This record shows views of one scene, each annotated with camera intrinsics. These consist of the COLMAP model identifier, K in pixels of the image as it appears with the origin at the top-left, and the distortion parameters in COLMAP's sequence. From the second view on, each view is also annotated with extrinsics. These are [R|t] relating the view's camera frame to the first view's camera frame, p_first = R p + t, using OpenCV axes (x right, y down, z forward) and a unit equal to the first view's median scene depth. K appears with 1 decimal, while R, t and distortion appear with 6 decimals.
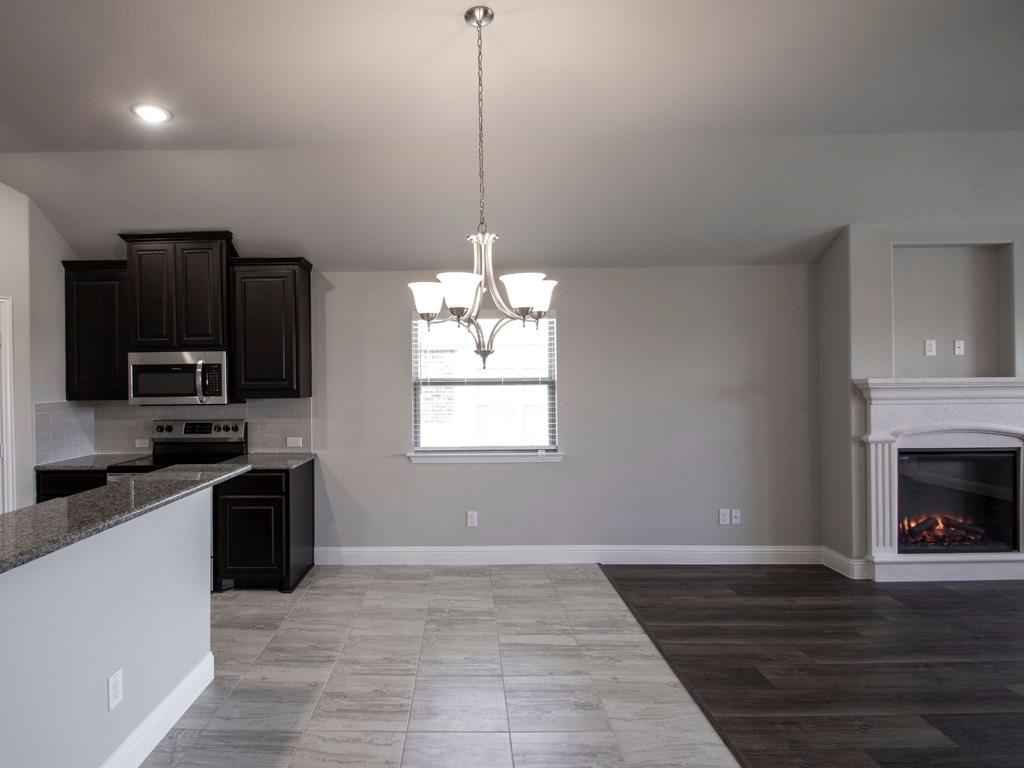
lens RADIAL K [[535.0, 0, 490.7], [0, 535.0, 377.2], [0, 0, 1]] dist [0.003675, -0.010184]
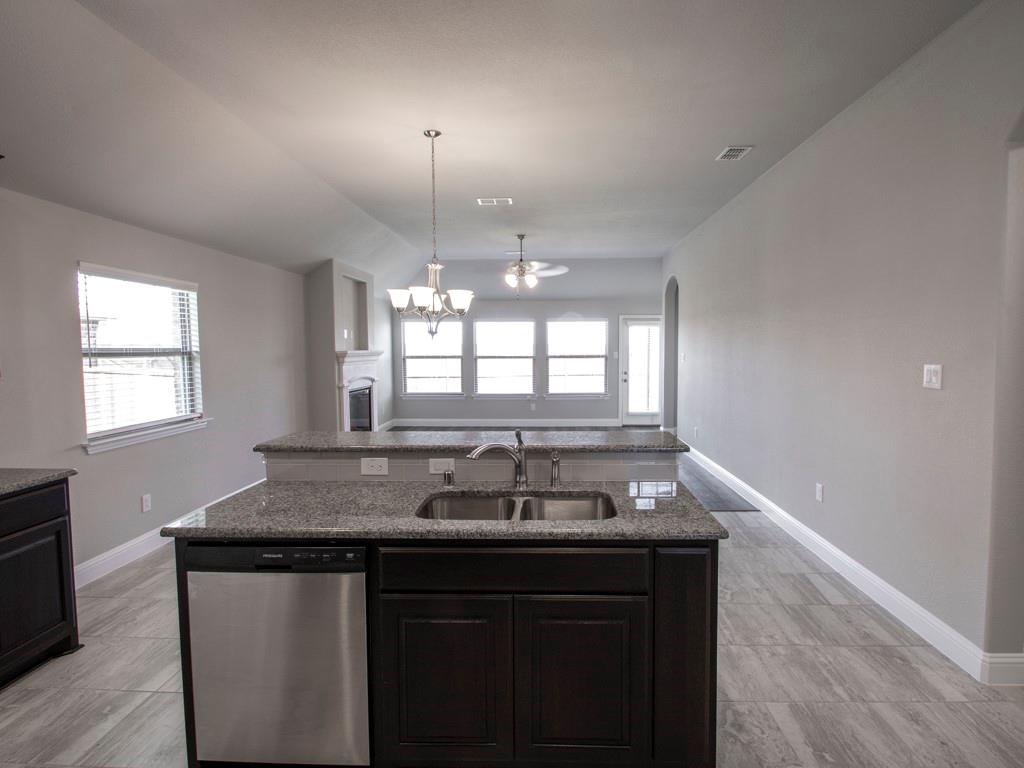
lens RADIAL K [[535.0, 0, 513.5], [0, 535.0, 379.1], [0, 0, 1]] dist [0.003675, -0.010184]
pose [[0.030000, -0.048352, 0.998380, -0.980822], [-0.003766, 0.998817, 0.048487, 0.008027], [-0.999543, -0.005215, 0.029782, 0.374706]]
